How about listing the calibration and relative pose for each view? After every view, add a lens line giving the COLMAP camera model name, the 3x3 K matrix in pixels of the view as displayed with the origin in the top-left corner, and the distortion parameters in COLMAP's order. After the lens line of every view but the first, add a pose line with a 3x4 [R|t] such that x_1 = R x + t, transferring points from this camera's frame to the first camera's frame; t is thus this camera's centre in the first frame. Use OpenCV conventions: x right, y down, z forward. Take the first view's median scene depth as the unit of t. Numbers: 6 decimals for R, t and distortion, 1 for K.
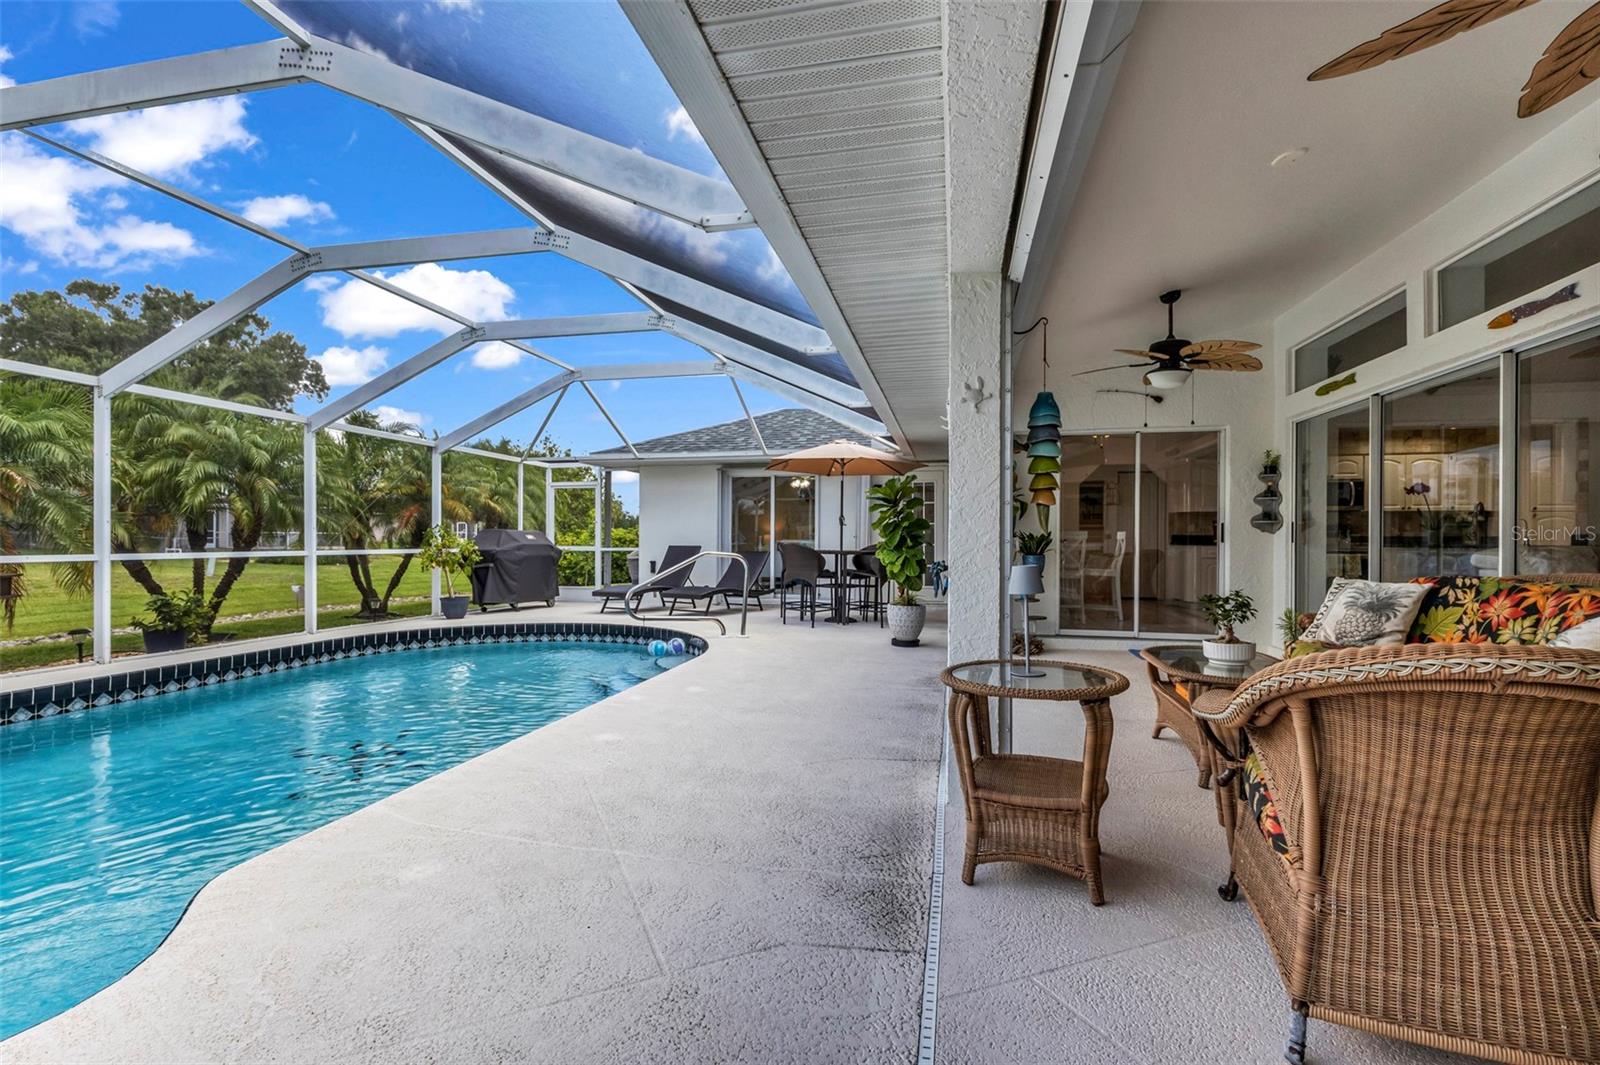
lens RADIAL K [[709.7, 0, 804.2], [0, 709.7, 539.0], [0, 0, 1]] dist [0.006458, 0.000060]
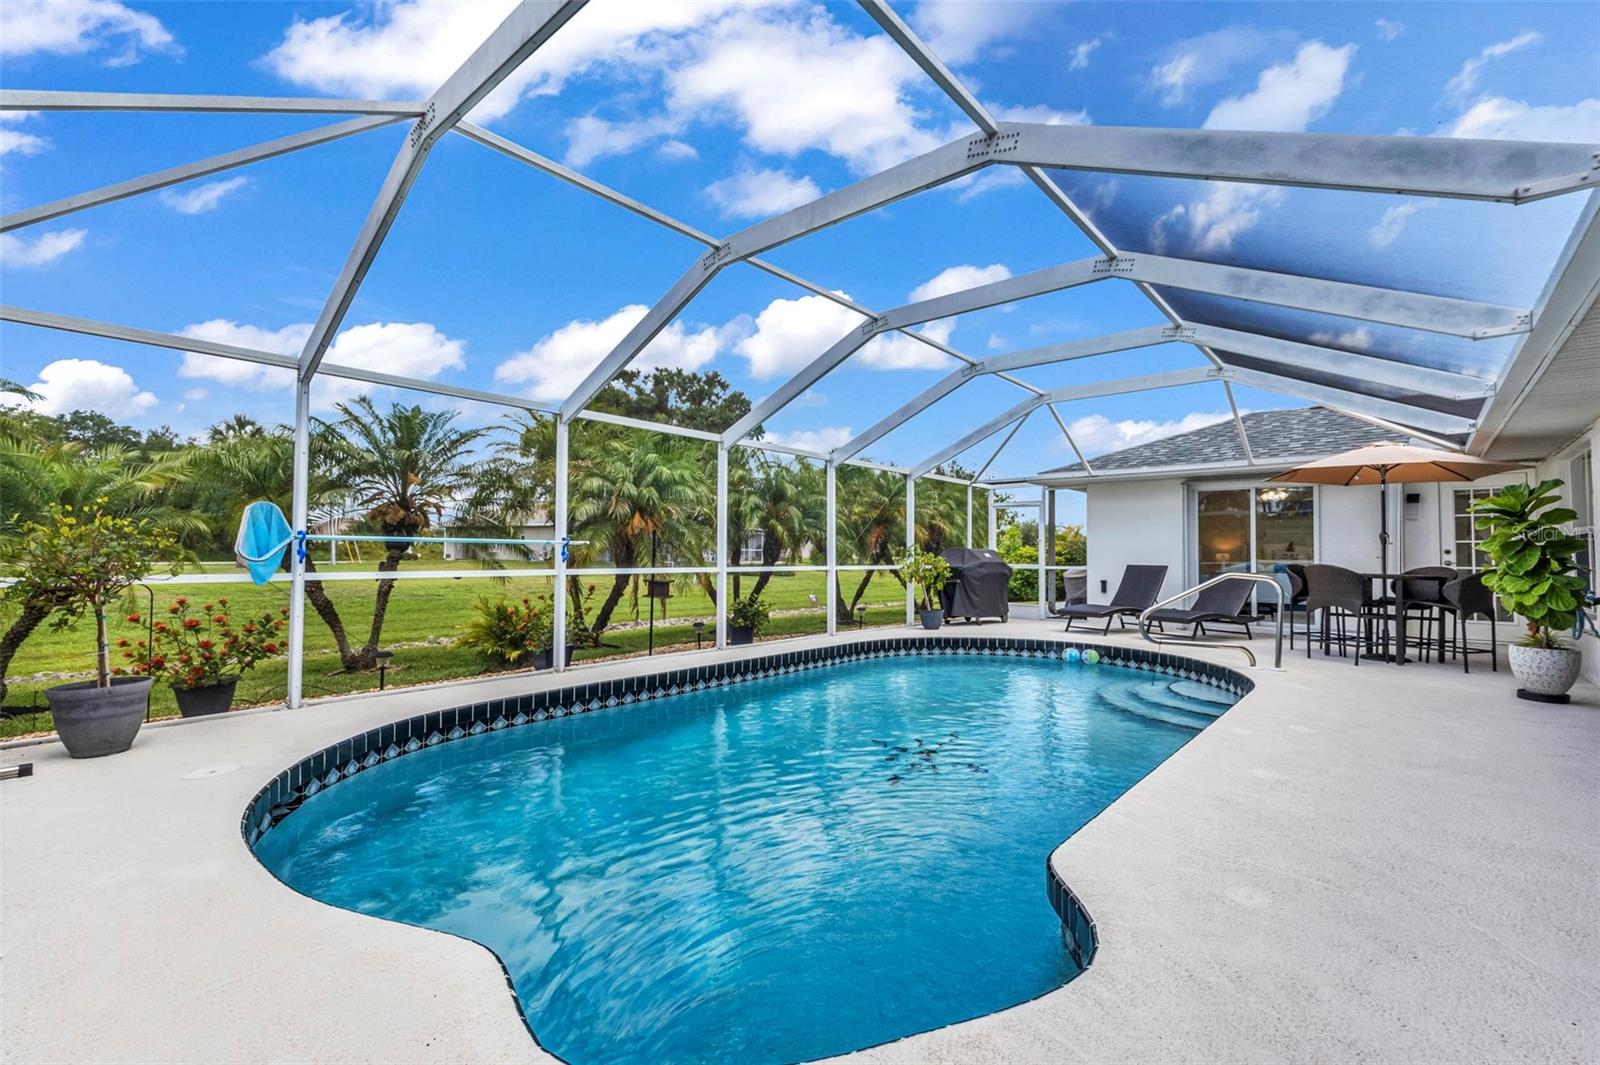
lens RADIAL K [[691.5, 0, 800.0], [0, 691.5, 532.5], [0, 0, 1]] dist [0.007498, -0.000051]
pose [[0.878980, -0.009585, -0.476763, -0.156424], [-0.006551, 0.999461, -0.032171, -0.001887], [0.476814, 0.031401, 0.878443, -0.042095]]
